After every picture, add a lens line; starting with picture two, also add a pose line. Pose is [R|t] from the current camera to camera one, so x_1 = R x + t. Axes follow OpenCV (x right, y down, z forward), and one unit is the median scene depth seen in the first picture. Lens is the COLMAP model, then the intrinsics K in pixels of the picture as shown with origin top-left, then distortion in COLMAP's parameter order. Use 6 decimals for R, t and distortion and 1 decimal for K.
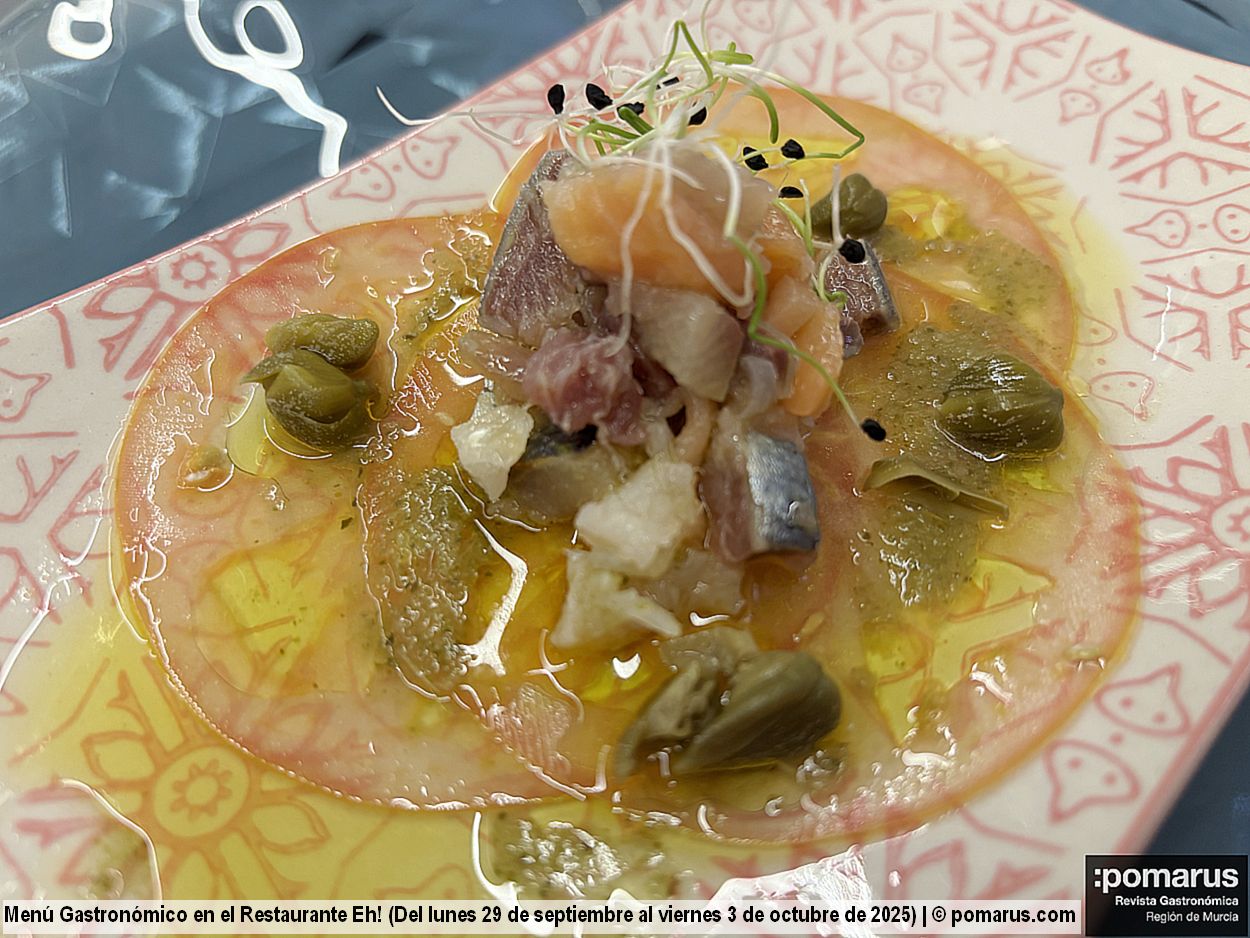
lens RADIAL K [[1024.4, 0, 620.4], [0, 1024.4, 468.3], [0, 0, 1]] dist [-0.047879, 0.002821]
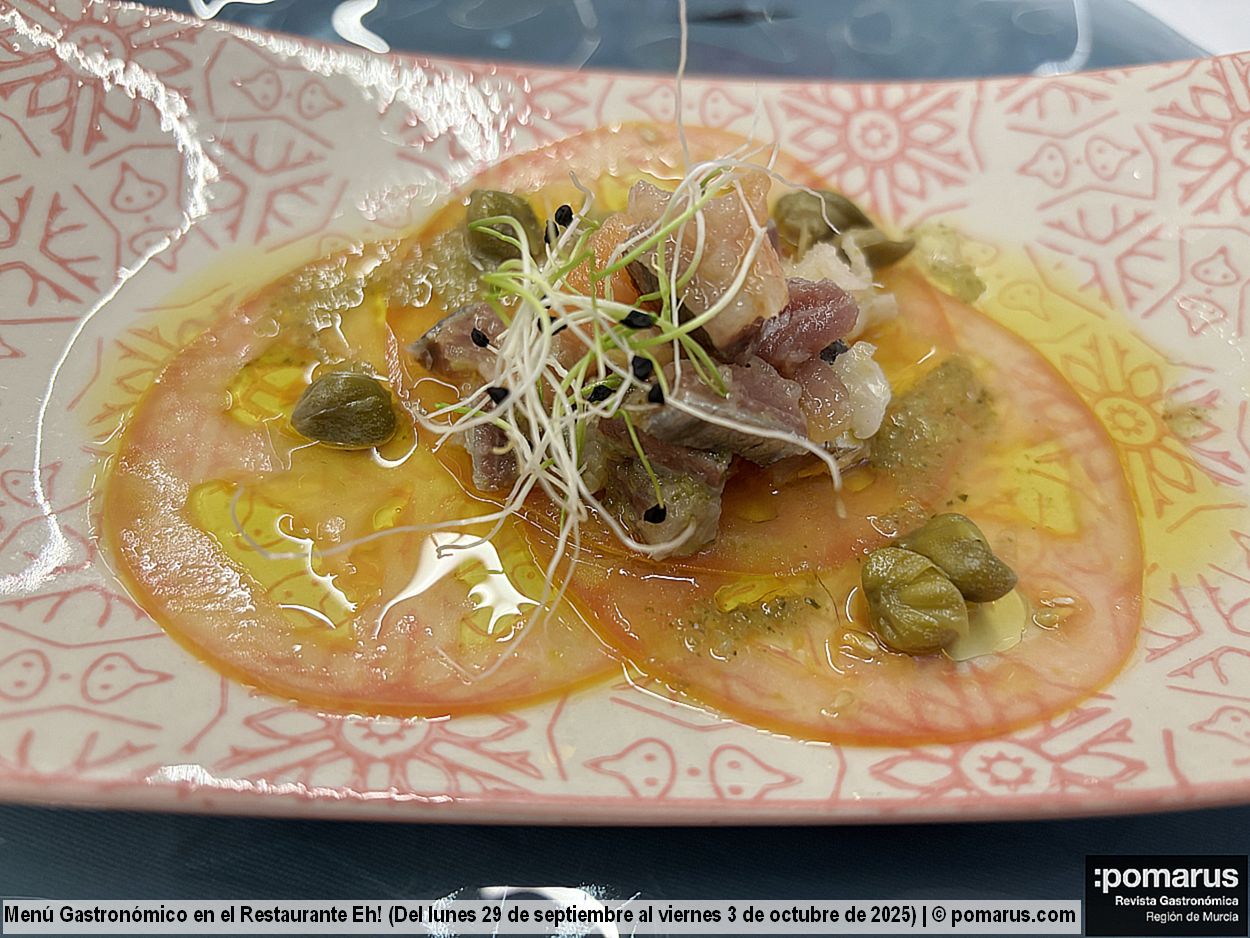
lens RADIAL K [[1024.4, 0, 620.4], [0, 1024.4, 468.3], [0, 0, 1]] dist [-0.047879, 0.002821]
pose [[-0.714861, -0.587747, 0.378851, -0.401753], [0.500276, -0.051332, 0.864343, -1.128815], [-0.488568, 0.807415, 0.330731, 0.759363]]
